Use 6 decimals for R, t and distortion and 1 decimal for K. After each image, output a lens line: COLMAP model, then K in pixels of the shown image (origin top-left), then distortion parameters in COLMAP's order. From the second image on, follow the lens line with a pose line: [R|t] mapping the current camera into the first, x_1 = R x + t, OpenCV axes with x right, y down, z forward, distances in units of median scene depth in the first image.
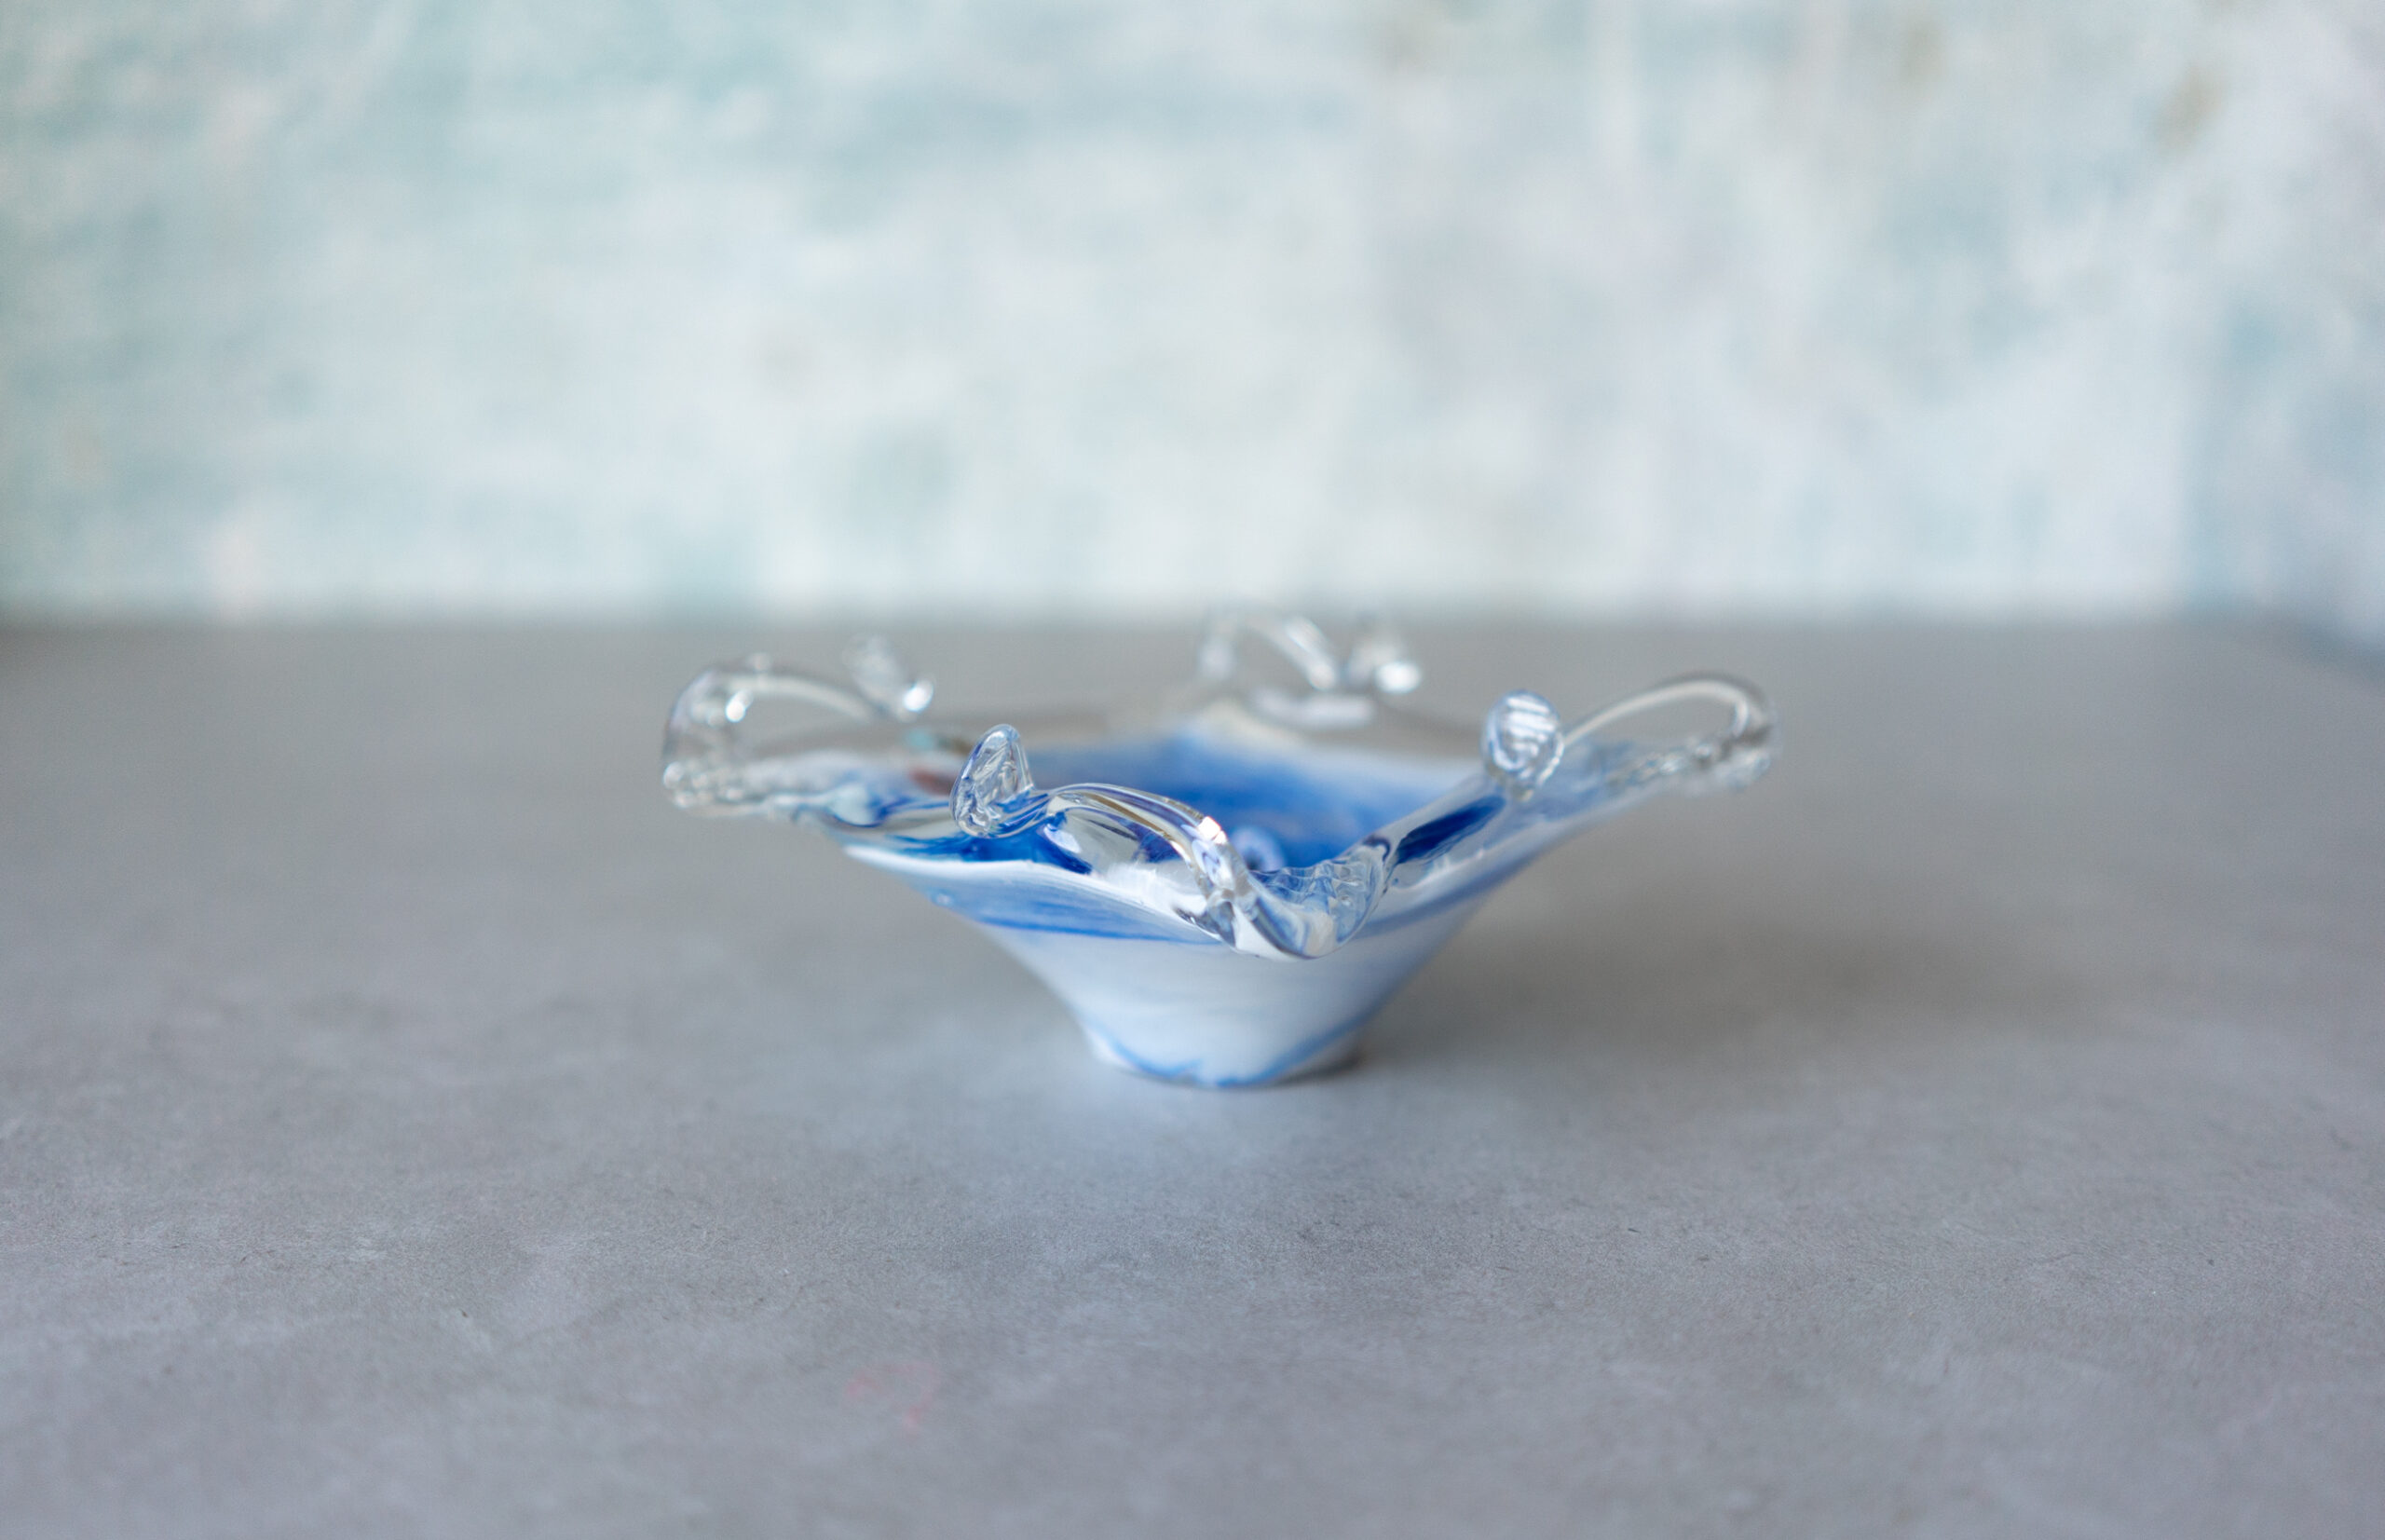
lens RADIAL K [[2945.1, 0, 1180.4], [0, 2945.1, 779.8], [0, 0, 1]] dist [0.038097, 0.004606]
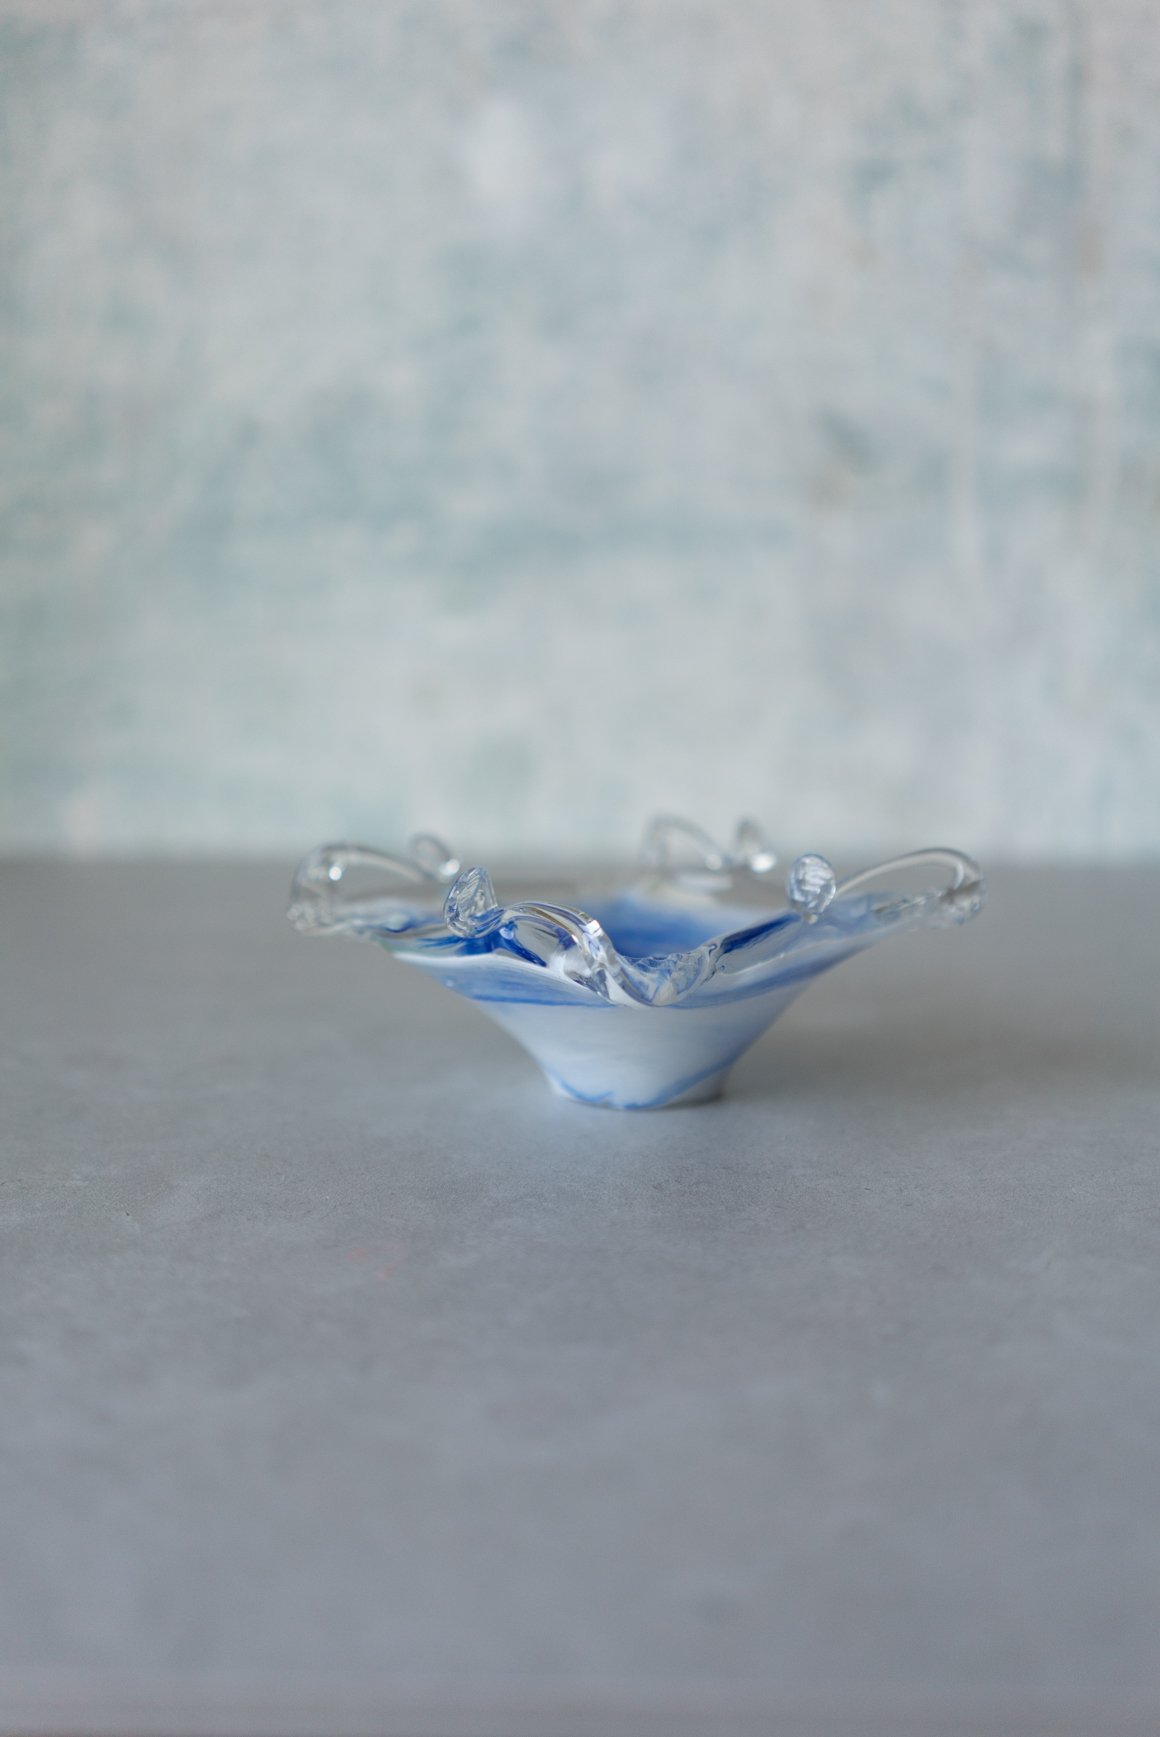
lens RADIAL K [[2007.9, 0, 580.0], [0, 2007.9, 868.5], [0, 0, 1]] dist [0.023283, 0.027007]
pose [[0.995270, 0.005831, -0.096974, 0.100440], [-0.013728, 0.996622, -0.080969, 0.069361], [0.096174, 0.081918, 0.991988, -0.081166]]
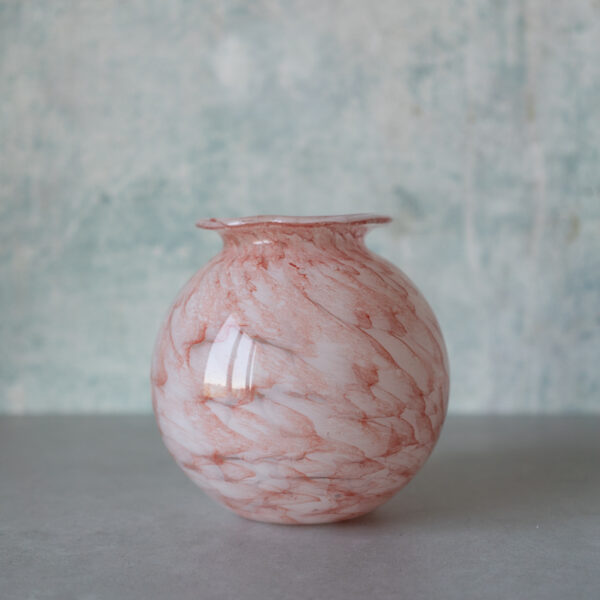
lens RADIAL K [[1146.6, 0, 279.1], [0, 1146.6, 300.9], [0, 0, 1]] dist [0.057534, -0.128550]
pose [[0.995407, -0.007572, -0.095438, 0.128168], [-0.007887, 0.986993, -0.160571, 0.030485], [0.095412, 0.160586, 0.982399, -0.309647]]
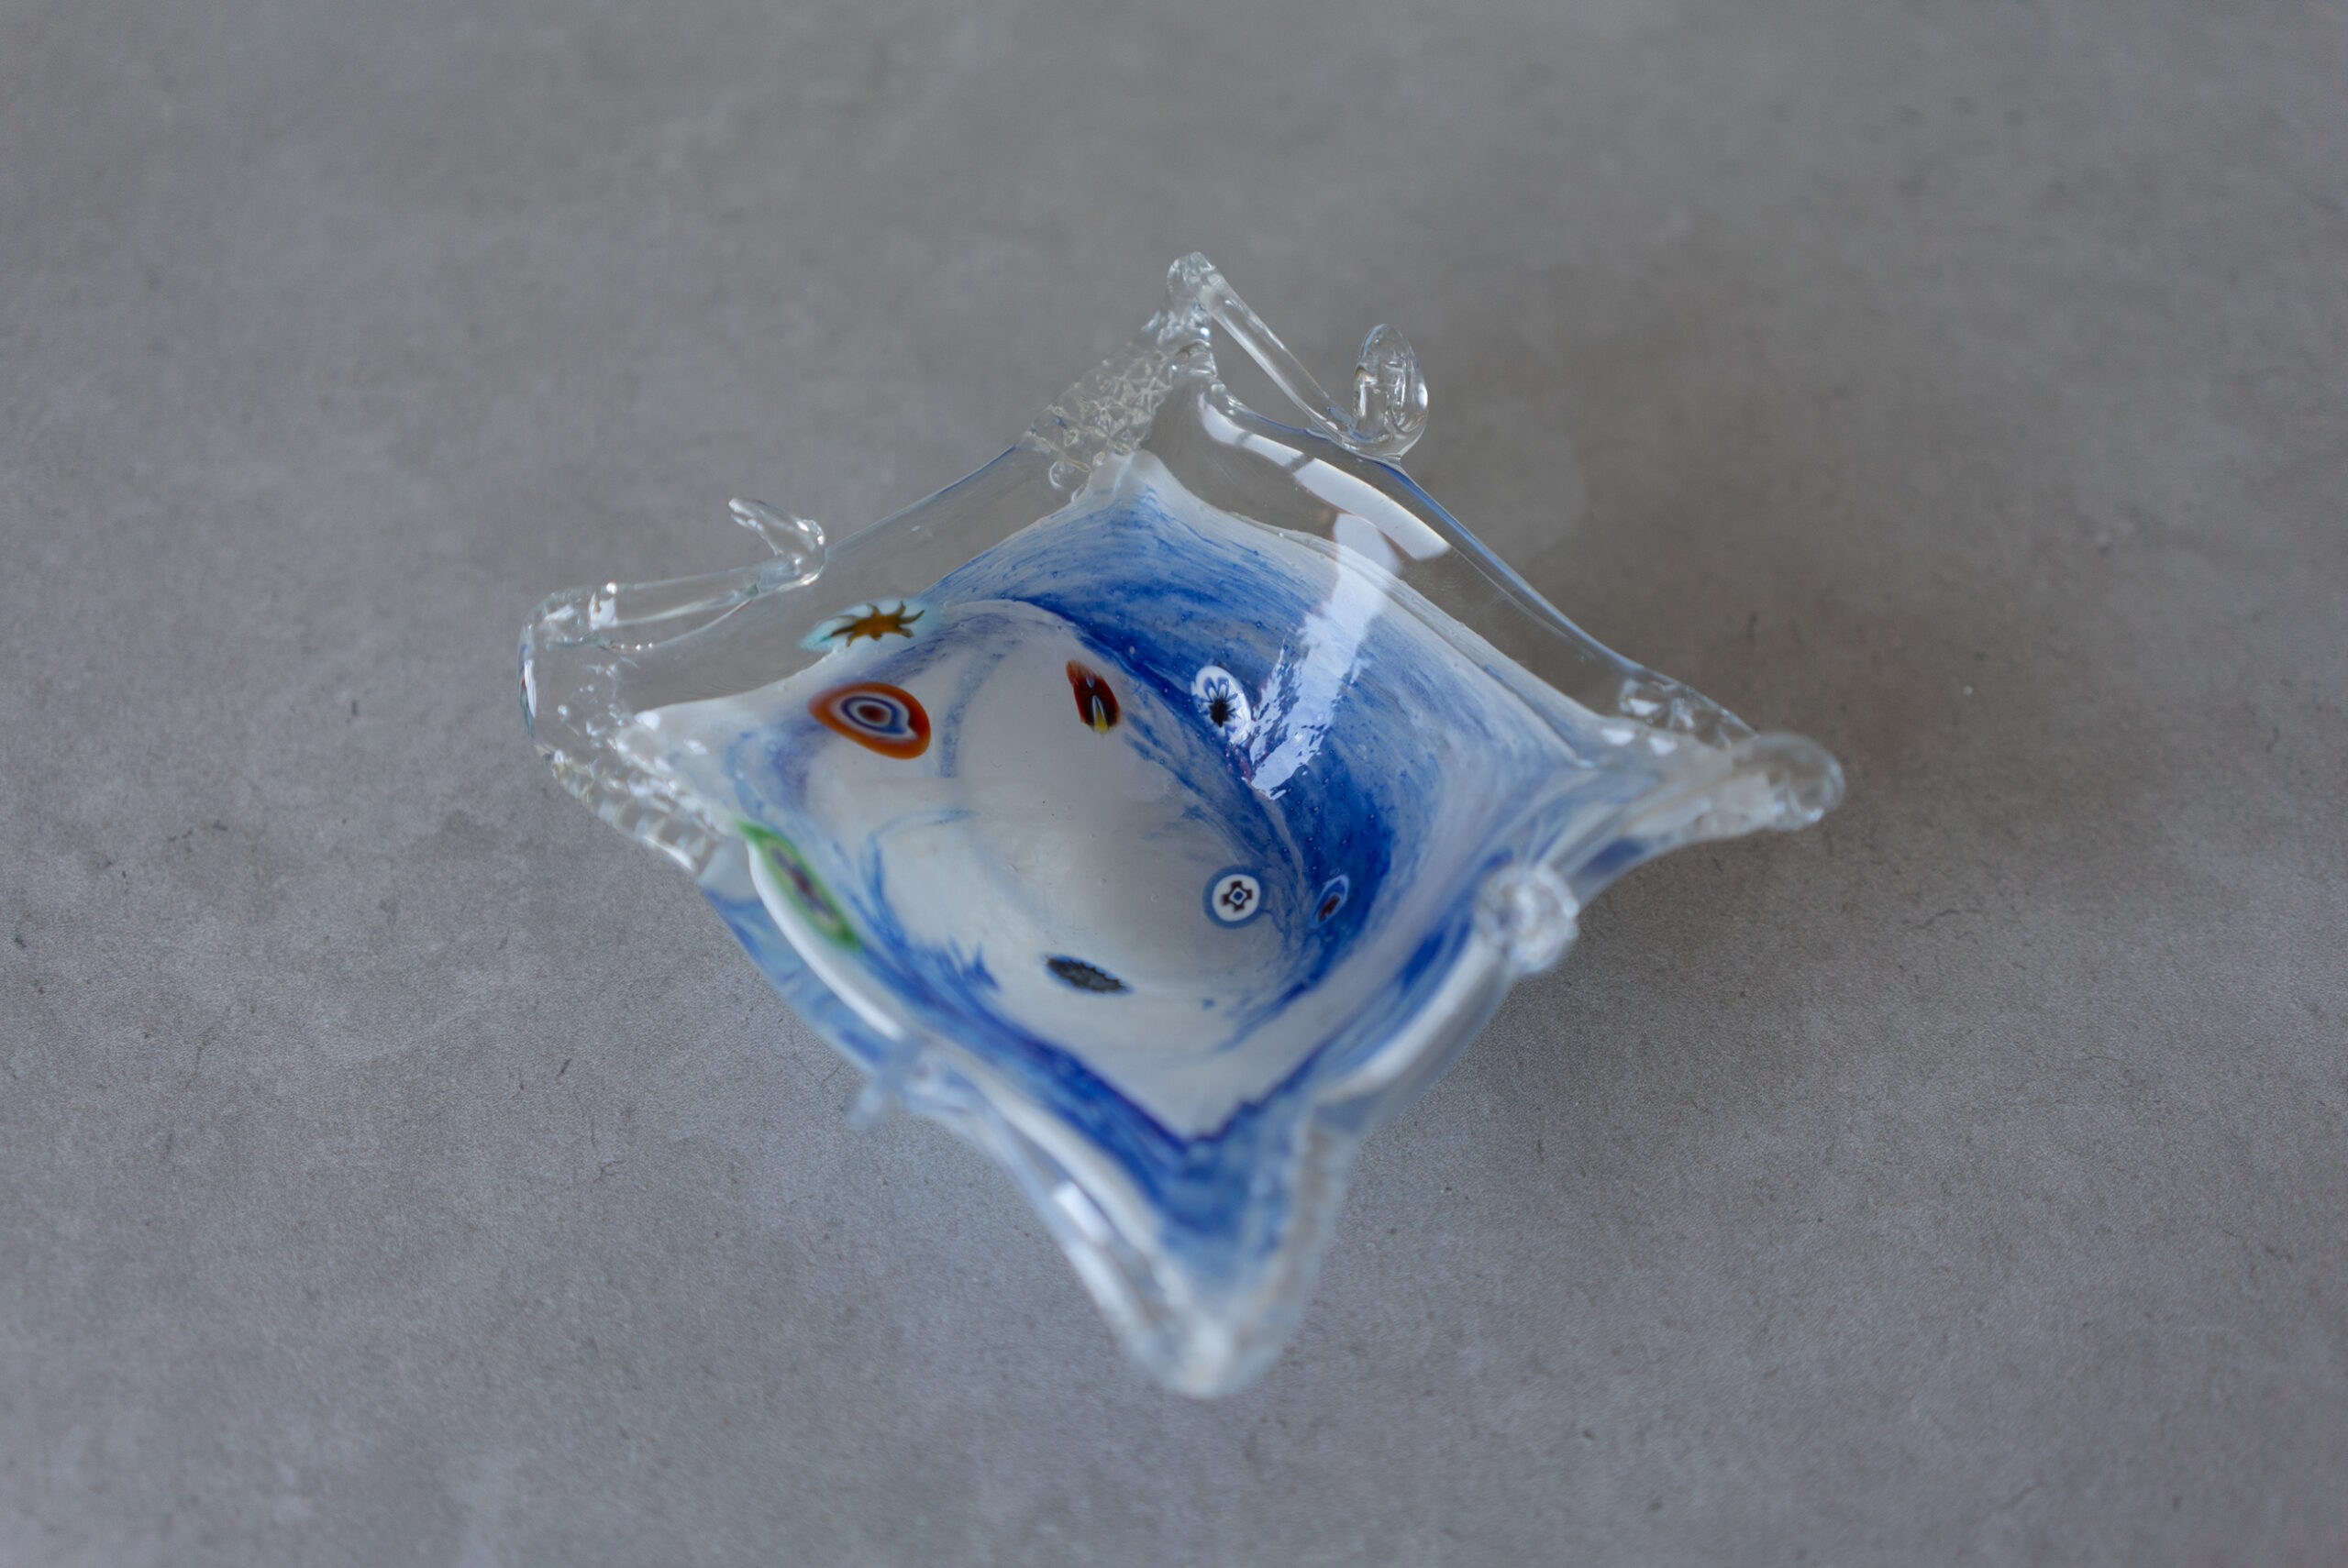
lens RADIAL K [[2713.8, 0, 1187.7], [0, 2713.8, 783.8], [0, 0, 1]] dist [0.023283, 0.027007]
pose [[0.999877, 0.006927, -0.014087, 0.031634], [0.004554, 0.730801, 0.682576, -0.594145], [0.015023, -0.682556, 0.730679, 0.474600]]
